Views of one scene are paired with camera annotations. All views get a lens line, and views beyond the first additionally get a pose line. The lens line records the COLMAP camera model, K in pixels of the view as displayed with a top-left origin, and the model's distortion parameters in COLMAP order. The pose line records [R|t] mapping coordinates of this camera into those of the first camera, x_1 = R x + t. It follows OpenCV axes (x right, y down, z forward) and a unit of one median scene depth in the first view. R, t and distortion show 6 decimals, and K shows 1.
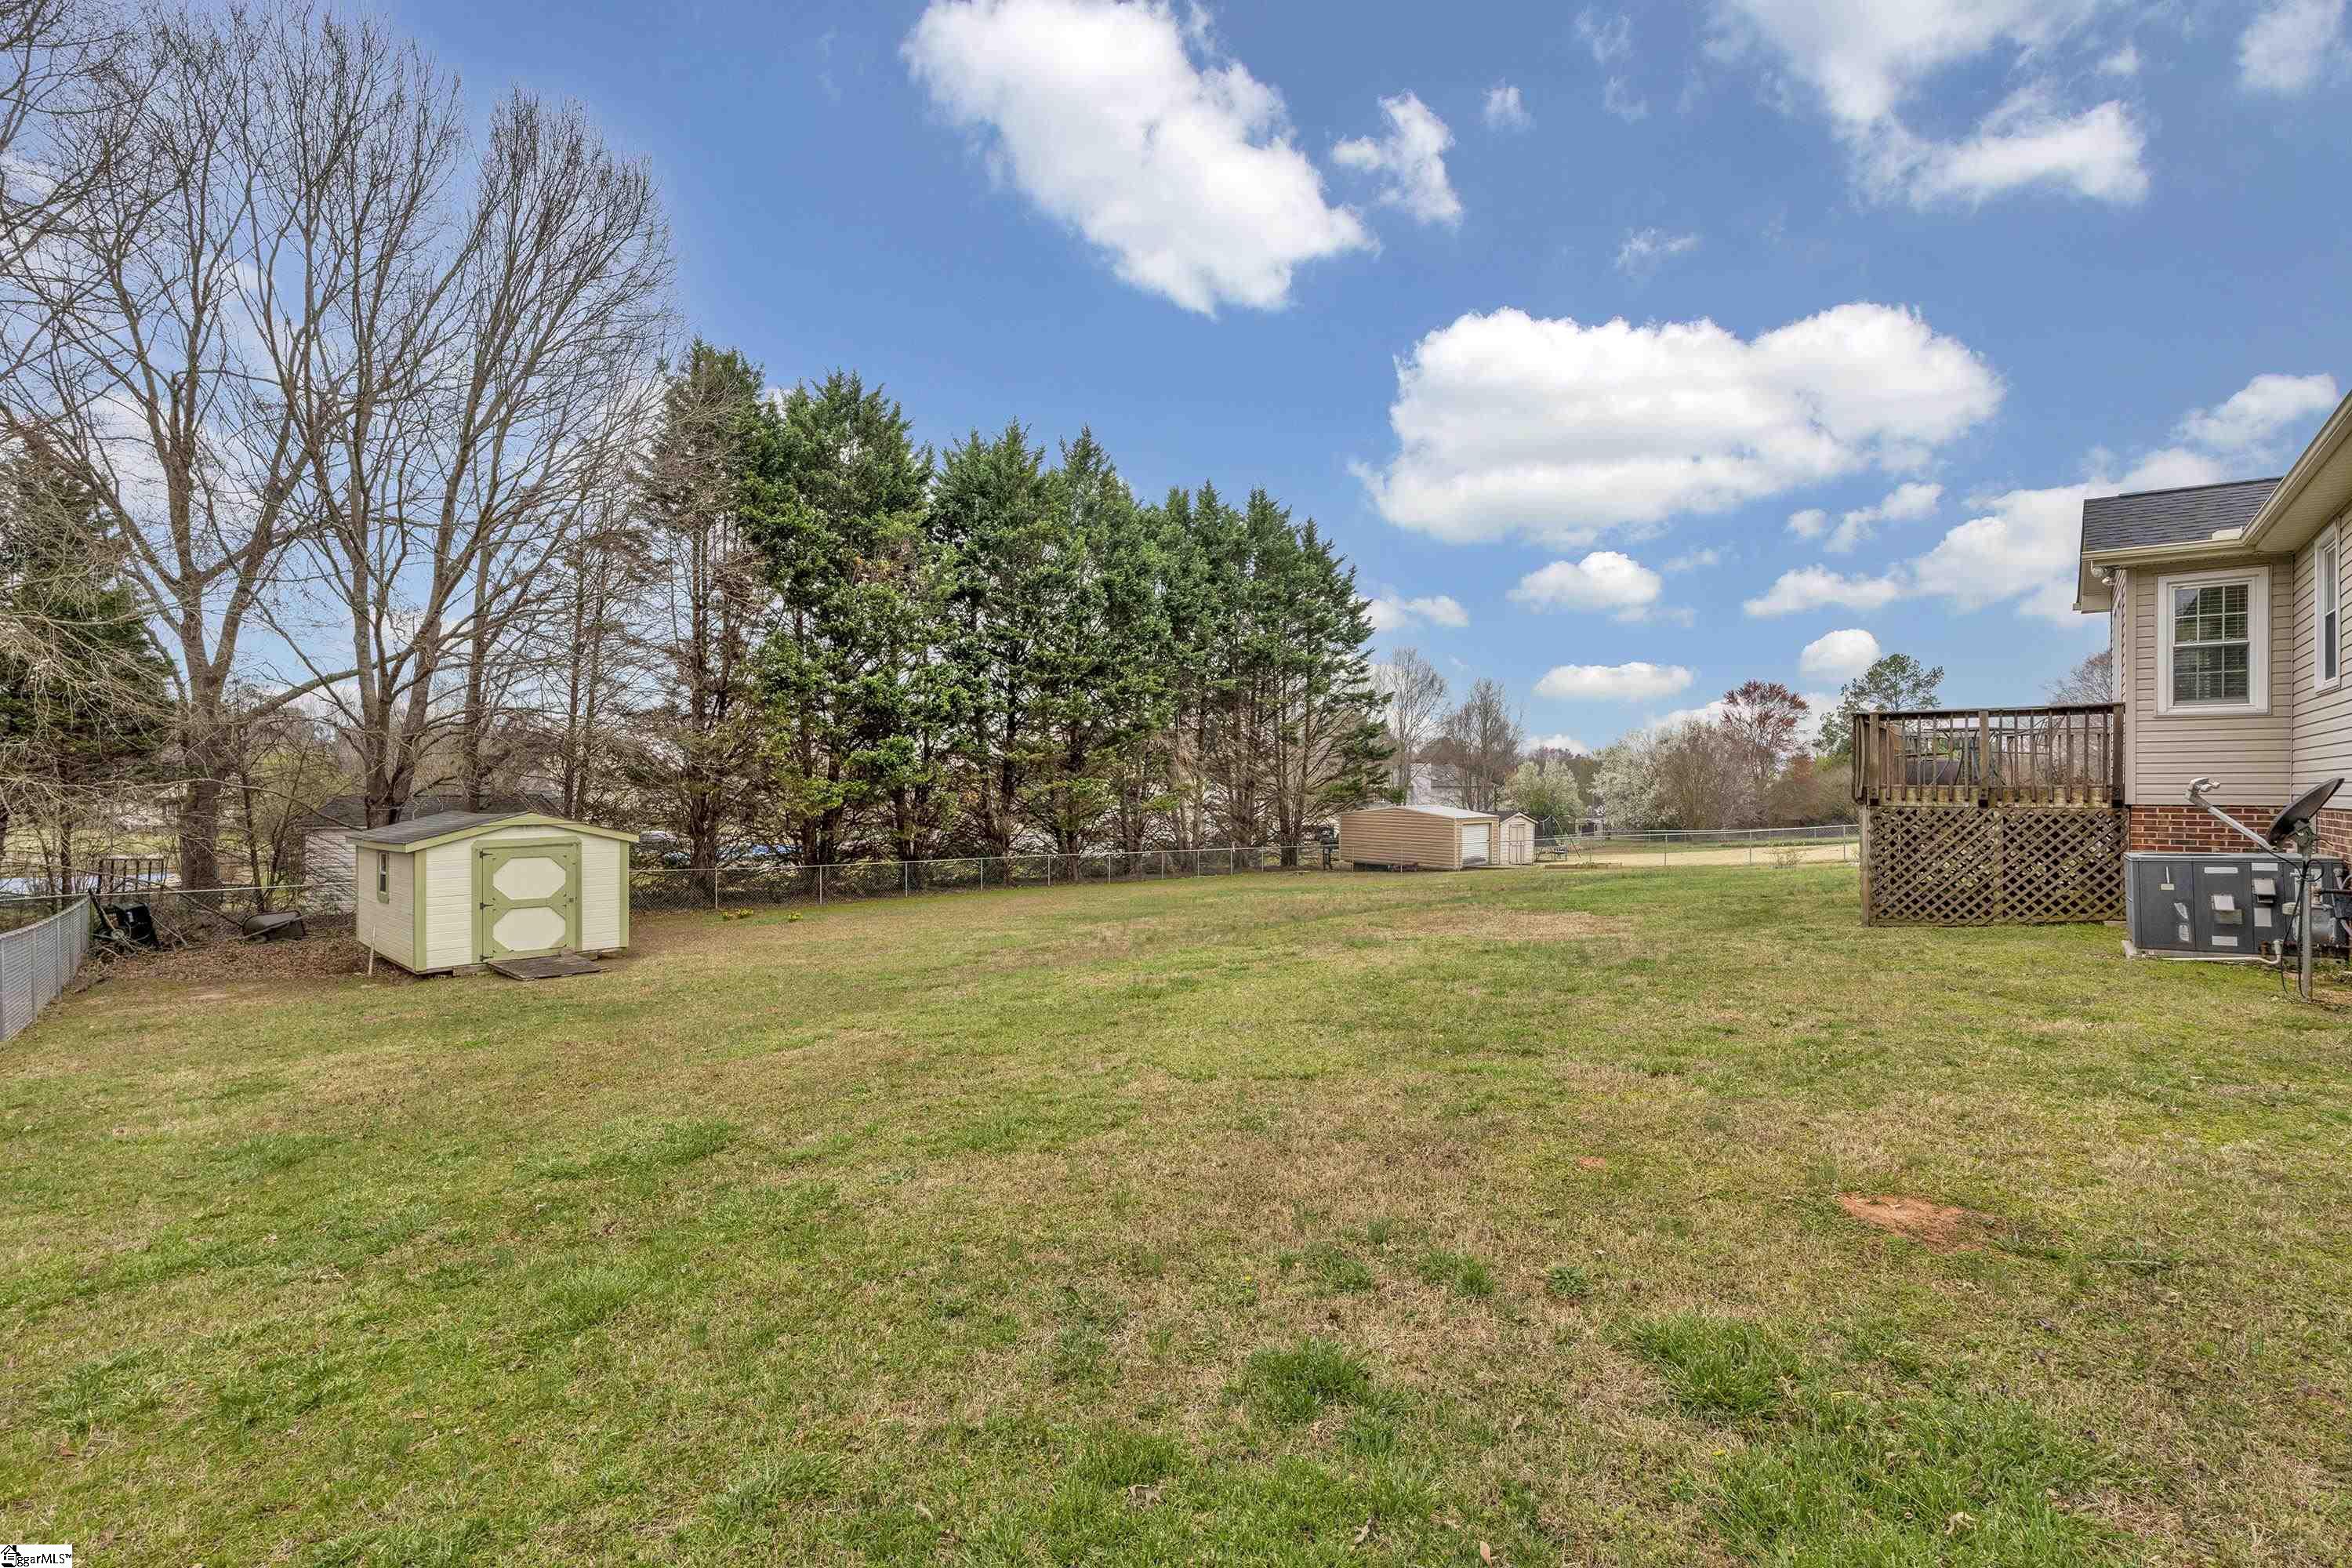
lens RADIAL K [[1026.7, 0, 1164.2], [0, 1026.7, 803.3], [0, 0, 1]] dist [0.016211, -0.000486]
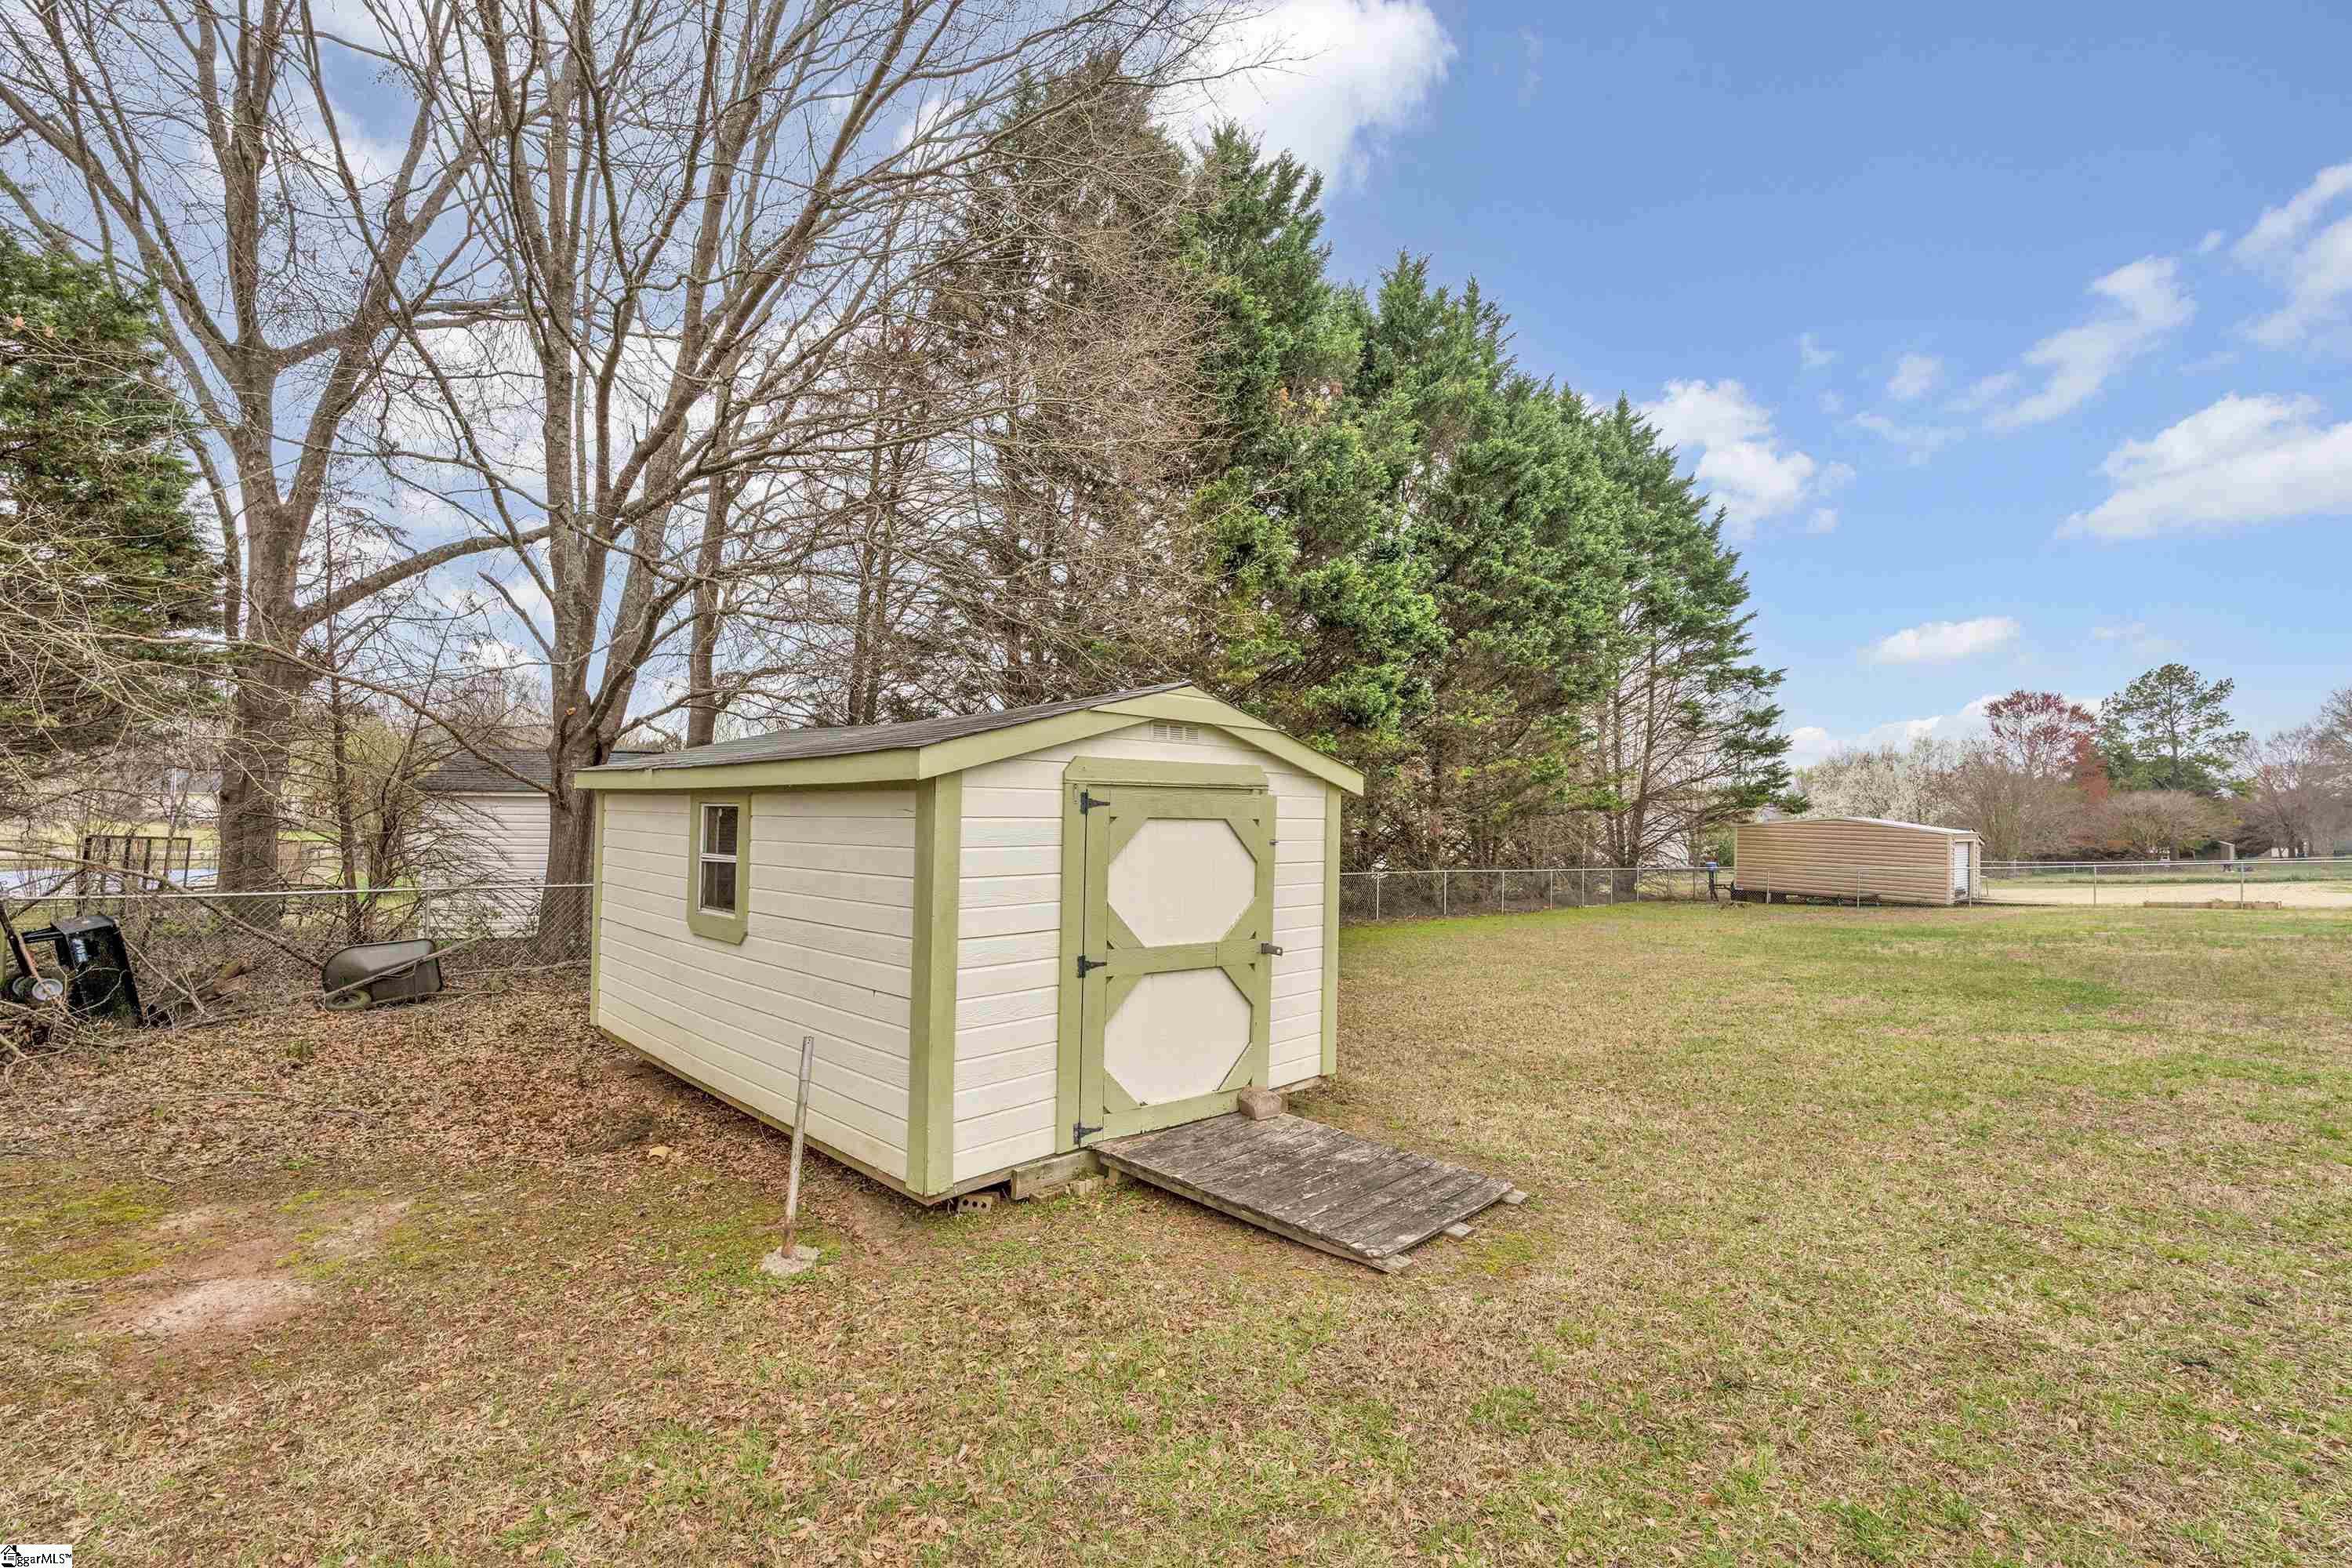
lens RADIAL K [[1026.7, 0, 1180.7], [0, 1026.7, 795.6], [0, 0, 1]] dist [0.016211, -0.000486]
pose [[0.999452, 0.020782, -0.025783, -0.432677], [-0.021520, 0.999357, -0.028693, 0.038521], [0.025170, 0.029232, 0.999256, 0.476687]]
